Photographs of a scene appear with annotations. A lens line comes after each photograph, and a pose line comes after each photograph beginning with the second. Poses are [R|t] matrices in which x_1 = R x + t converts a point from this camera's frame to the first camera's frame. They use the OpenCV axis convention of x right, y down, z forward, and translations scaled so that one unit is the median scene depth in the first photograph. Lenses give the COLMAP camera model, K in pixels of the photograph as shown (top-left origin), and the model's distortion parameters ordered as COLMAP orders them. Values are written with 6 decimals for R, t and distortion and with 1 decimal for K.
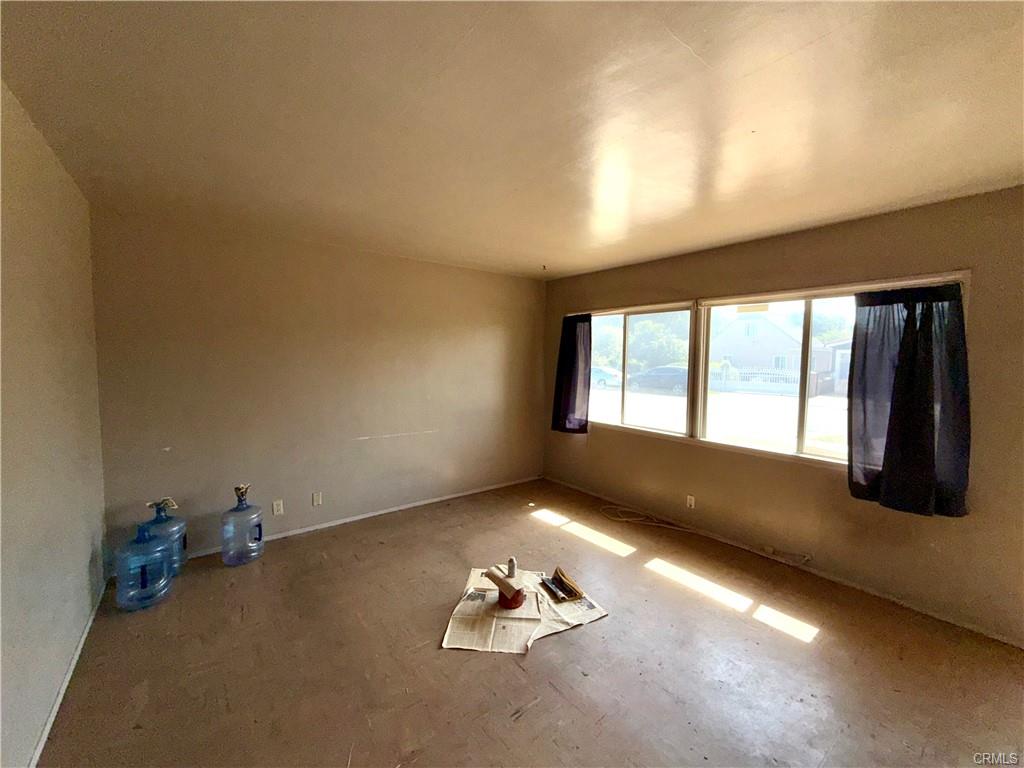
lens RADIAL K [[407.7, 0, 510.8], [0, 407.7, 384.3], [0, 0, 1]] dist [0.000194, -0.000163]
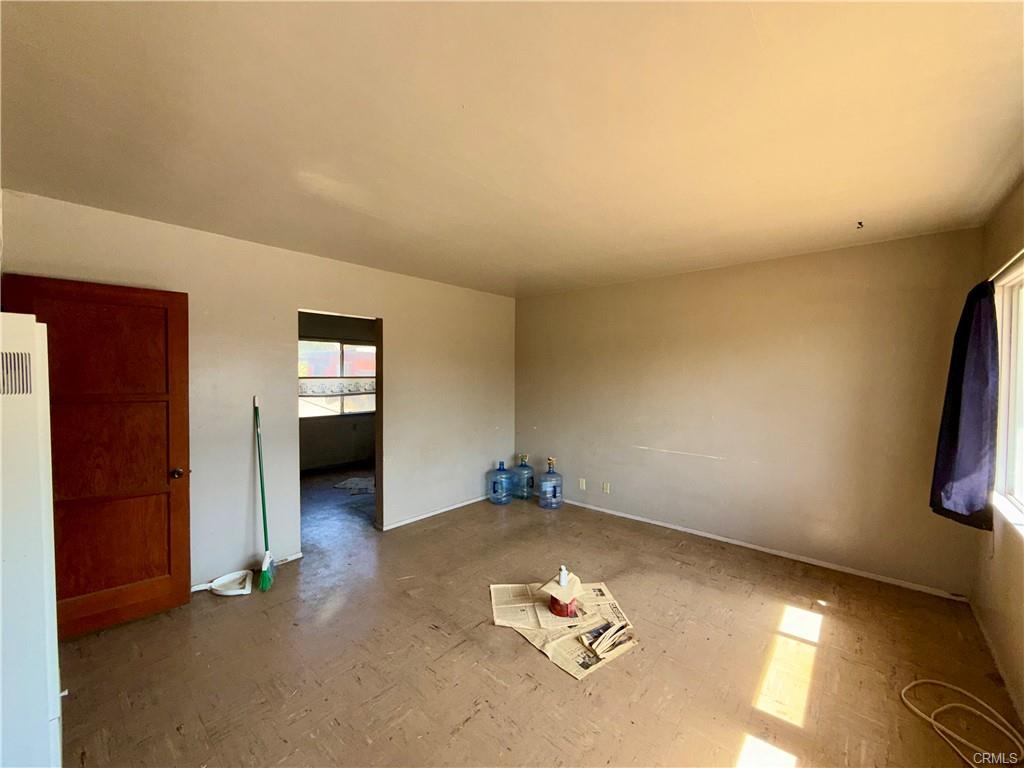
lens RADIAL K [[407.7, 0, 511.4], [0, 407.7, 383.7], [0, 0, 1]] dist [0.000194, -0.000163]
pose [[0.193629, 0.010341, -0.981020, 0.667094], [-0.066686, 0.997770, -0.002645, -0.012910], [0.978806, 0.065933, 0.193887, 0.442358]]
